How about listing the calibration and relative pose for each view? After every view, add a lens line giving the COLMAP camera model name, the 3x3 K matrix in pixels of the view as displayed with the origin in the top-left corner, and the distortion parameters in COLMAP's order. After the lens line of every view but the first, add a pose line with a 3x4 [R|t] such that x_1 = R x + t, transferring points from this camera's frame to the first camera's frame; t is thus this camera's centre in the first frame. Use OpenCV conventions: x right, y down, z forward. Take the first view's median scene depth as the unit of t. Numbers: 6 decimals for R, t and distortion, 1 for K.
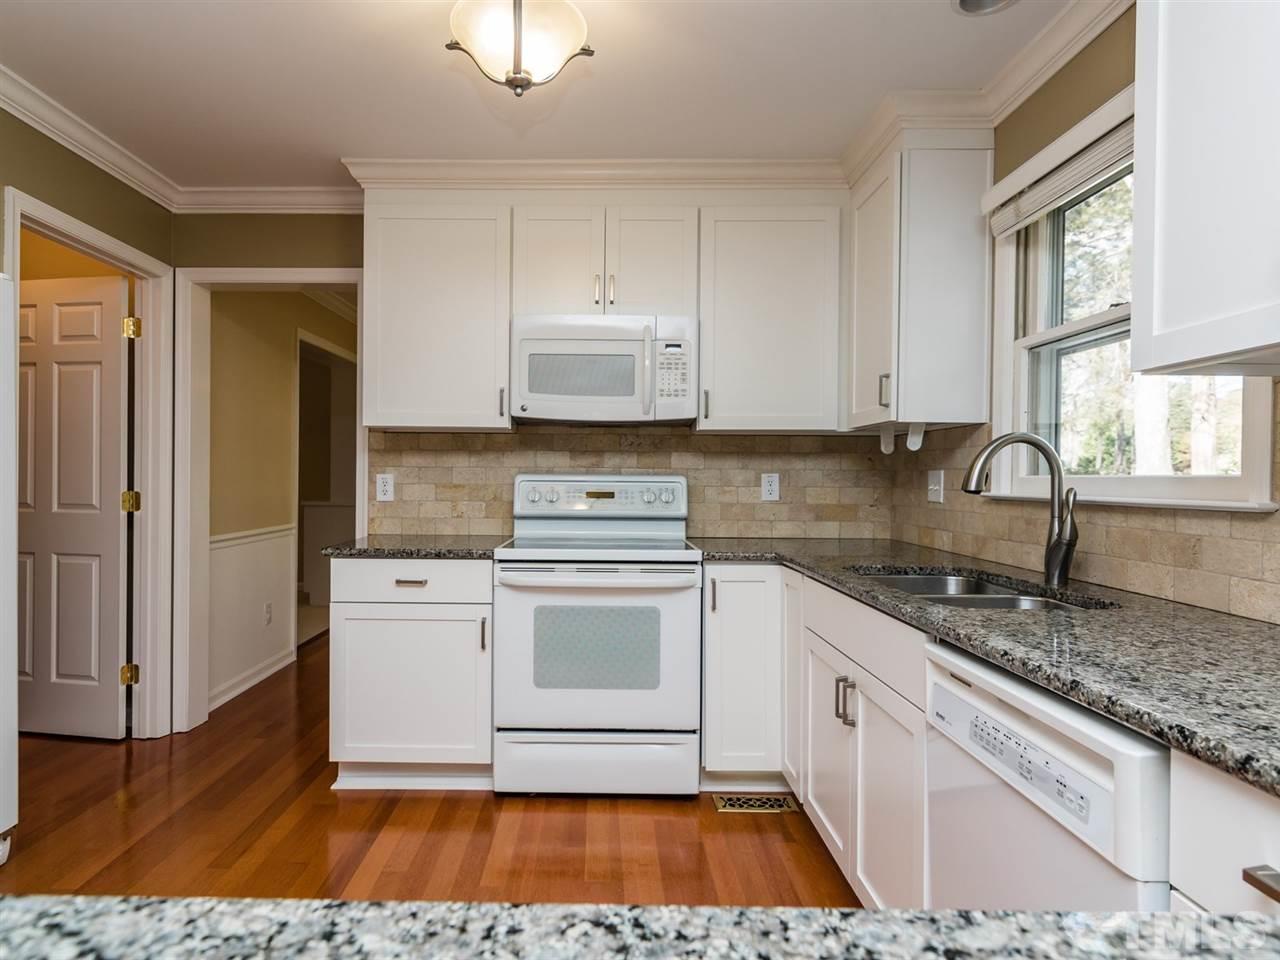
lens RADIAL K [[735.7, 0, 601.5], [0, 735.7, 485.5], [0, 0, 1]] dist [-0.000364, -0.004346]
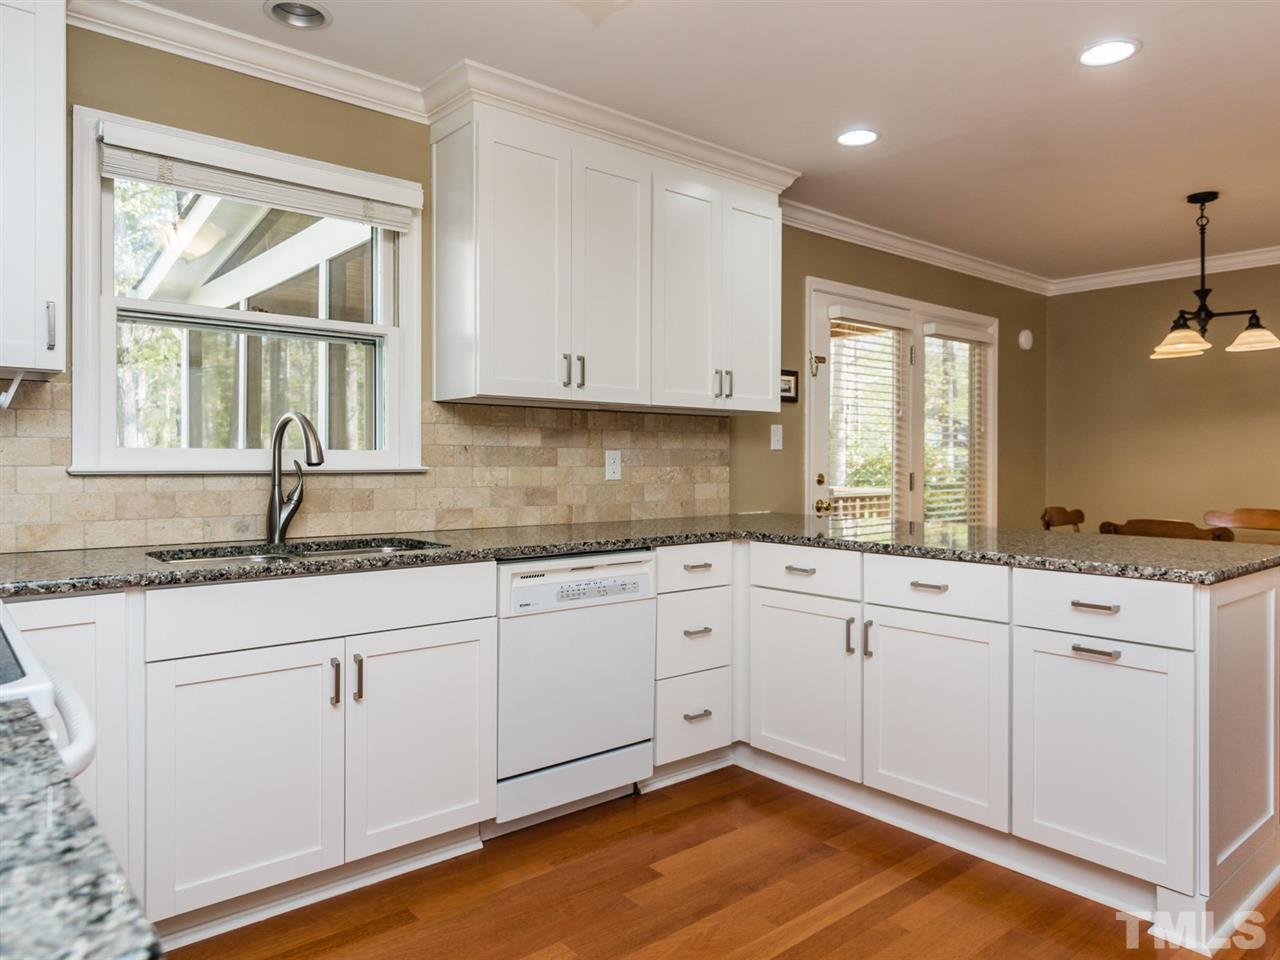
lens RADIAL K [[828.9, 0, 638.8], [0, 828.9, 470.6], [0, 0, 1]] dist [0.010443, 0.001288]
pose [[-0.628018, -0.021345, 0.777906, -0.499282], [-0.001598, 0.999657, 0.026139, -0.010109], [-0.778197, 0.015173, -0.627837, 0.895306]]
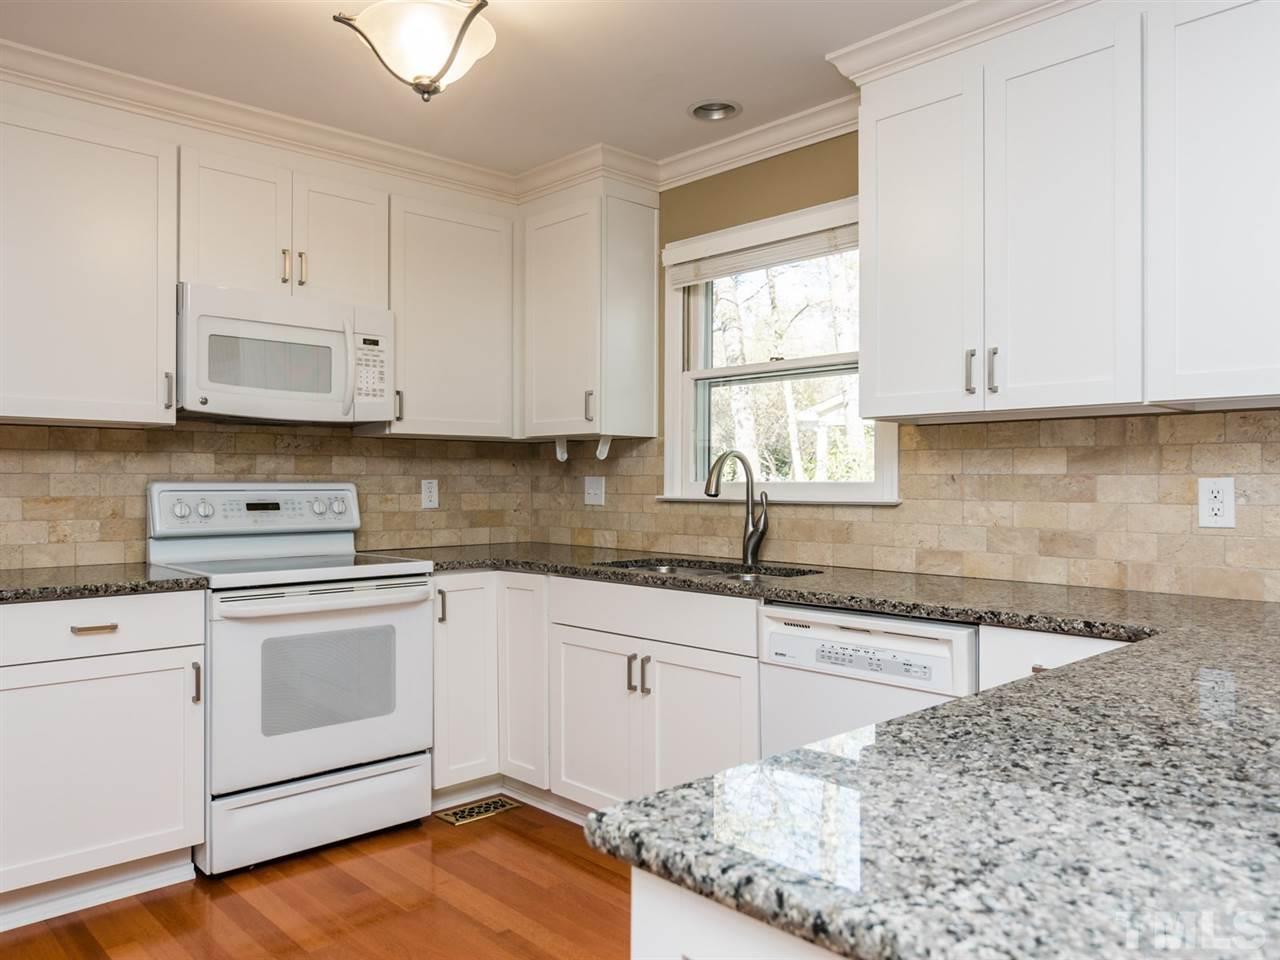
lens RADIAL K [[921.2, 0, 608.4], [0, 921.2, 481.7], [0, 0, 1]] dist [-0.011370, 0.006095]
pose [[0.737901, -0.007356, 0.674869, -0.457235], [0.012185, 0.999923, -0.002425, -0.008701], [-0.674800, 0.010012, 0.737933, -0.041083]]
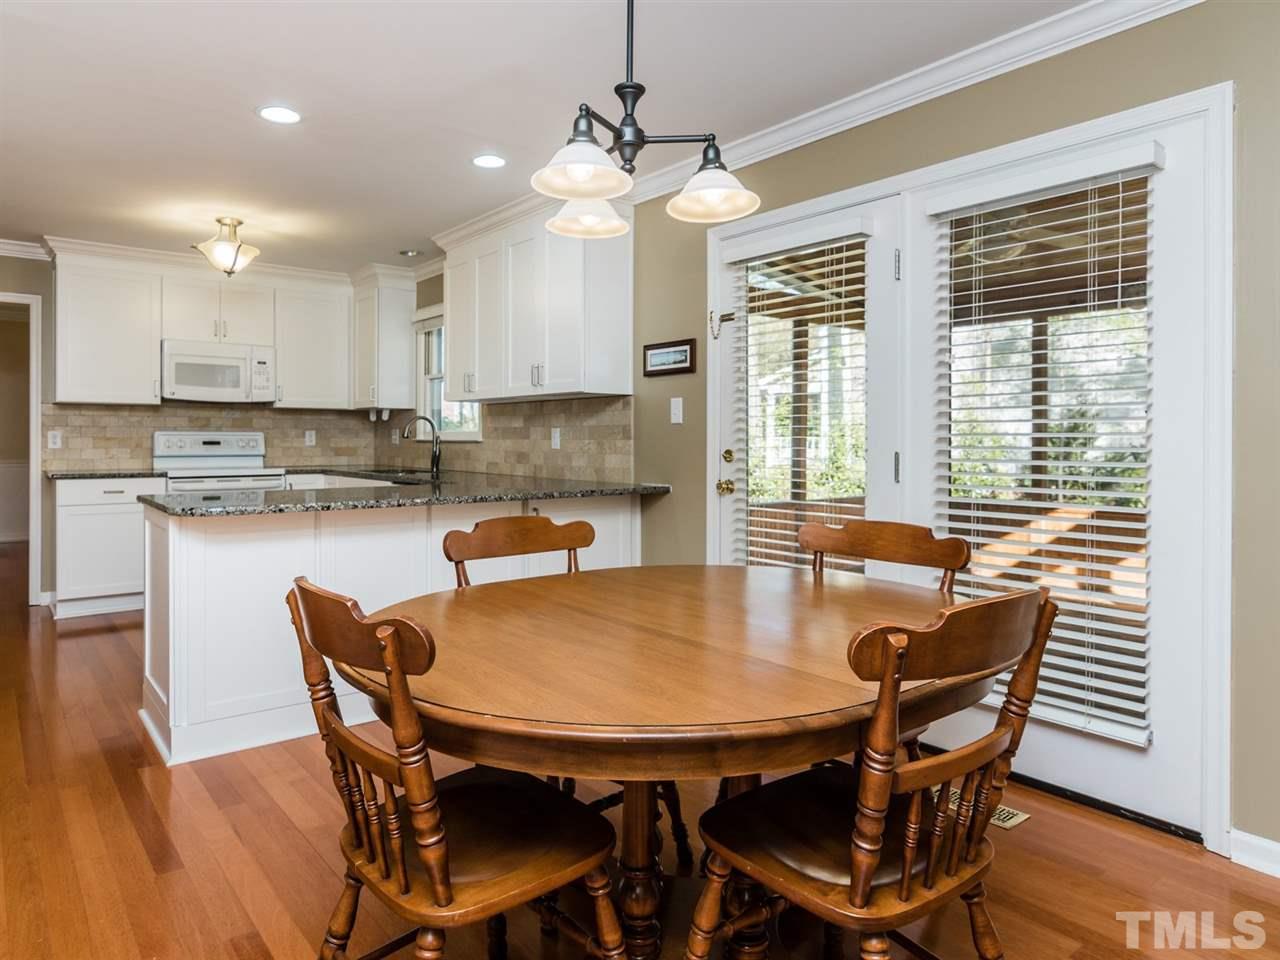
lens RADIAL K [[784.3, 0, 607.7], [0, 784.3, 442.3], [0, 0, 1]] dist [-0.007842, -0.001143]
pose [[0.784304, -0.008996, 0.620312, -0.448849], [0.010193, 0.999947, 0.001614, 0.019155], [-0.620293, 0.005057, 0.784354, -1.106141]]
